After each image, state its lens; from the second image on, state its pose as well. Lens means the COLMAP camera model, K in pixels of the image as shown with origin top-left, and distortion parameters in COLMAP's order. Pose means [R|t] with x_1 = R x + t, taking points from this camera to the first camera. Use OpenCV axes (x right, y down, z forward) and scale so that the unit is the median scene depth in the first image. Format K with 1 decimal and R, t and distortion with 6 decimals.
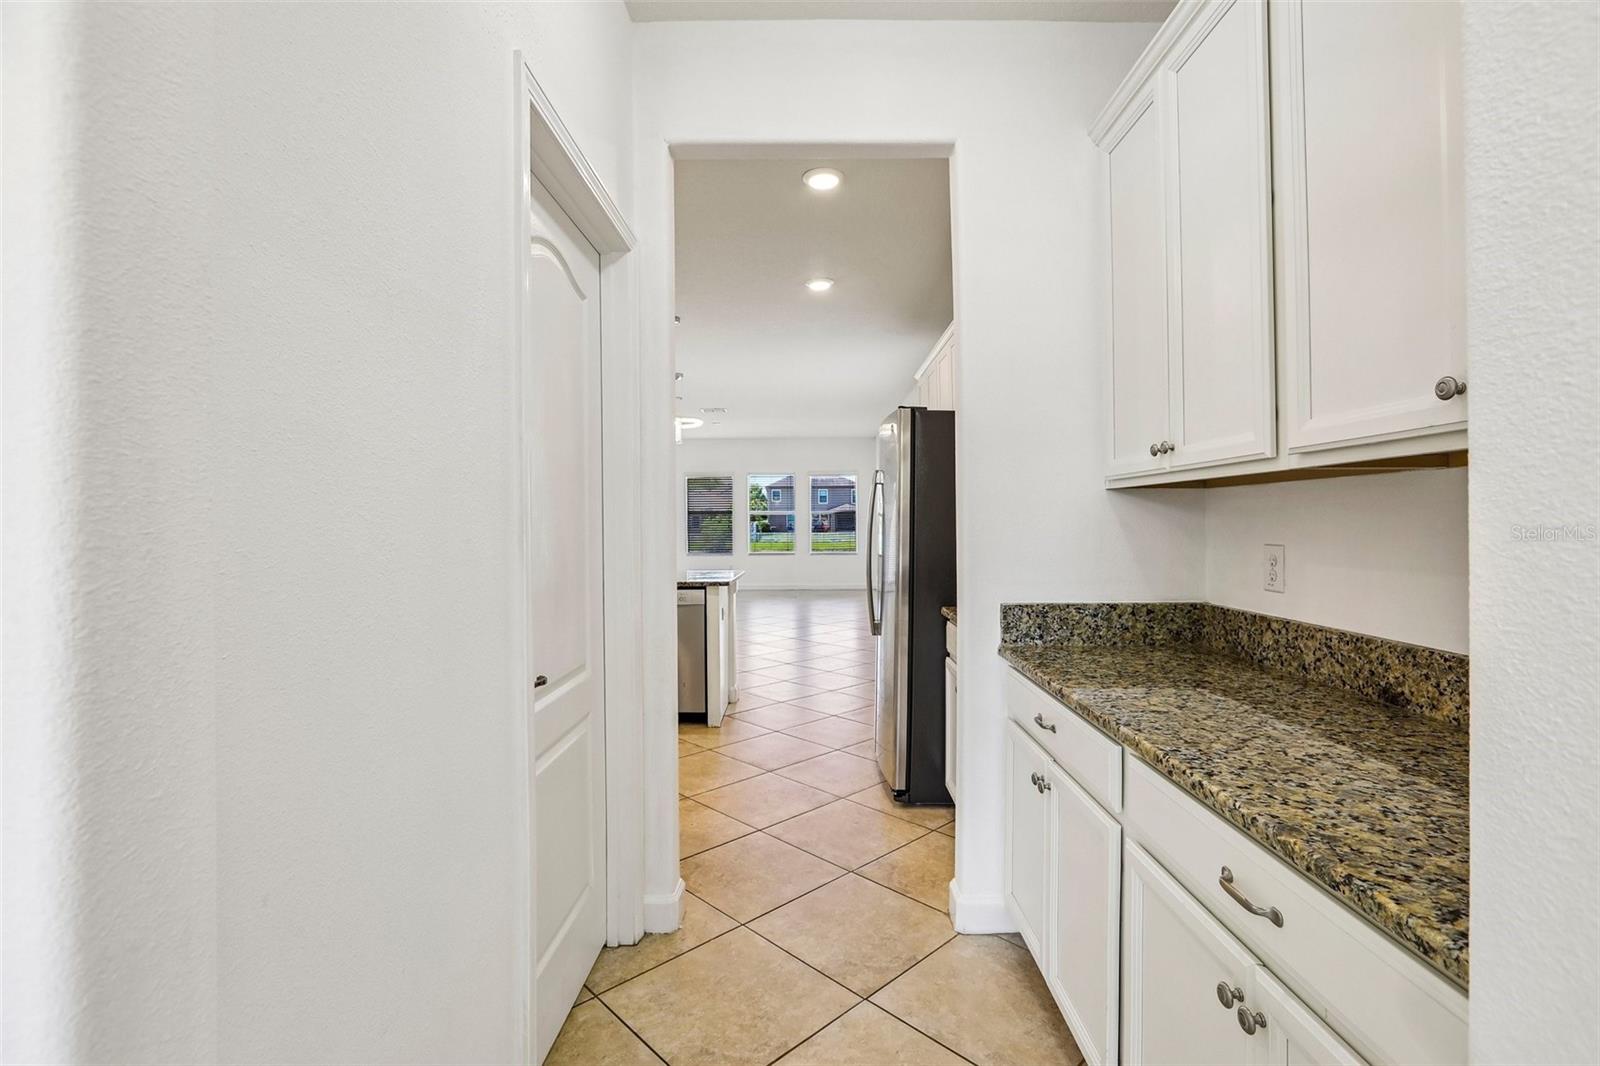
lens RADIAL K [[726.7, 0, 796.0], [0, 726.7, 521.0], [0, 0, 1]] dist [-0.039044, 0.008669]
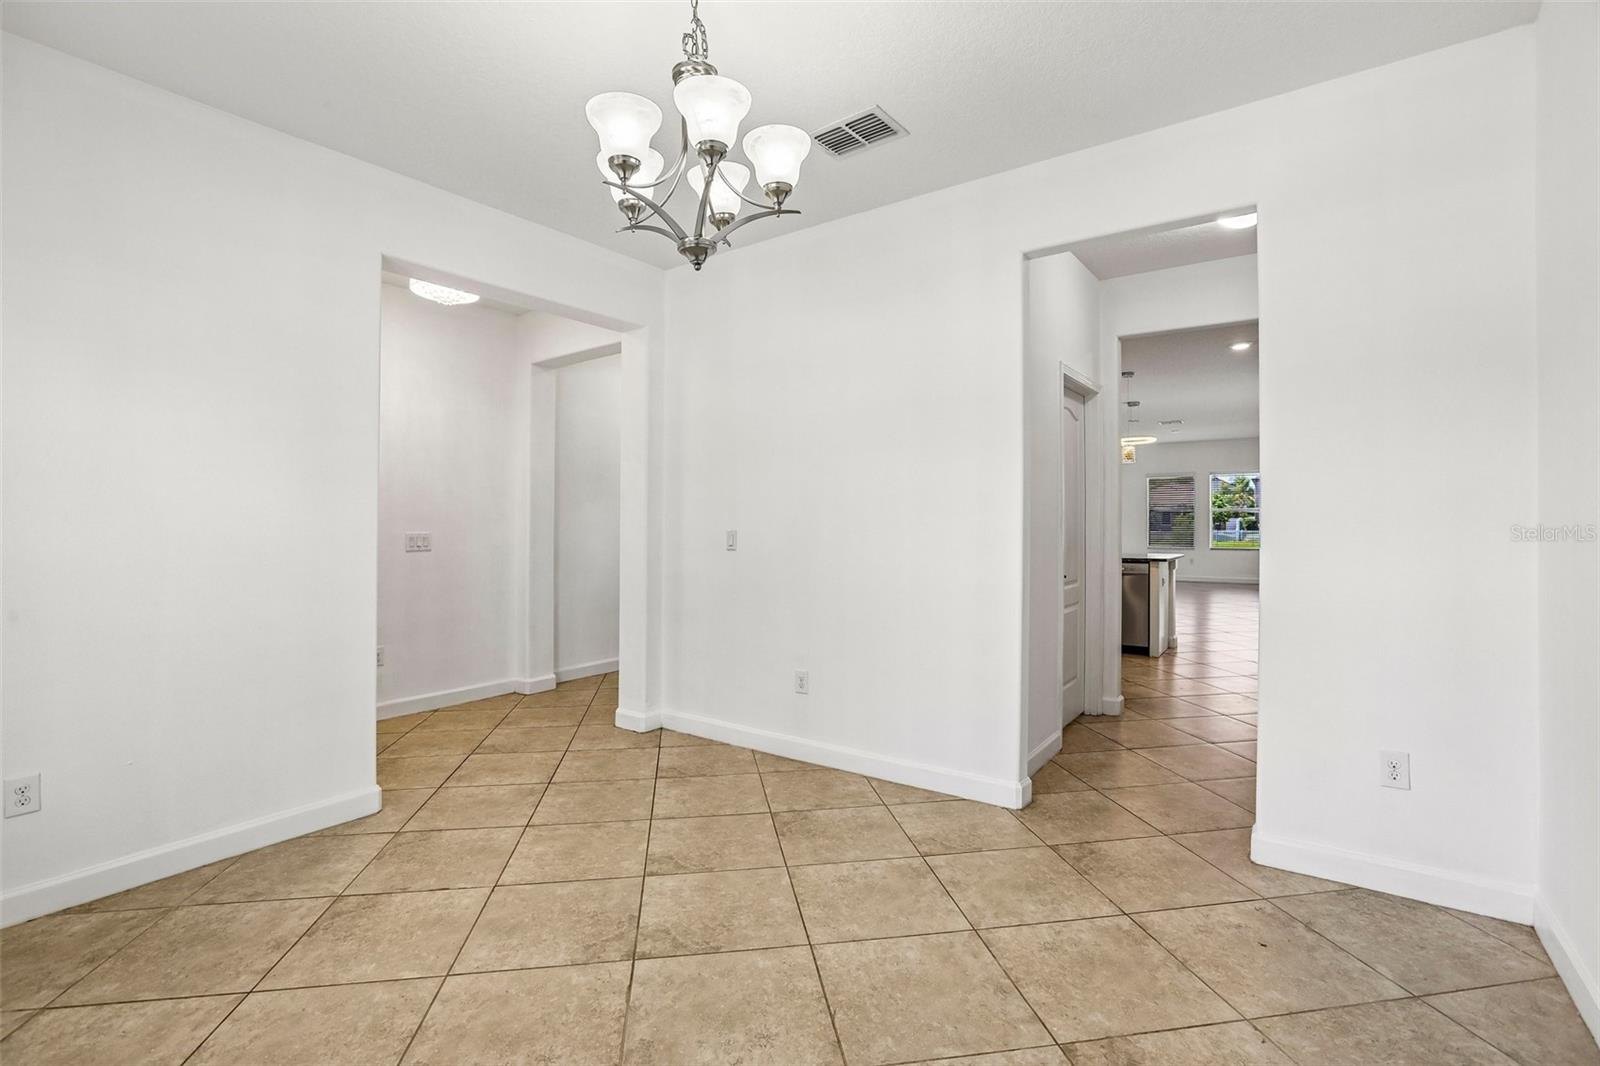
lens RADIAL K [[726.7, 0, 790.2], [0, 726.7, 531.9], [0, 0, 1]] dist [-0.039044, 0.008669]
pose [[0.813870, 0.012083, -0.580922, 0.131482], [-0.000411, 0.999795, 0.020219, -0.000117], [0.581047, -0.016217, 0.813708, -0.617337]]
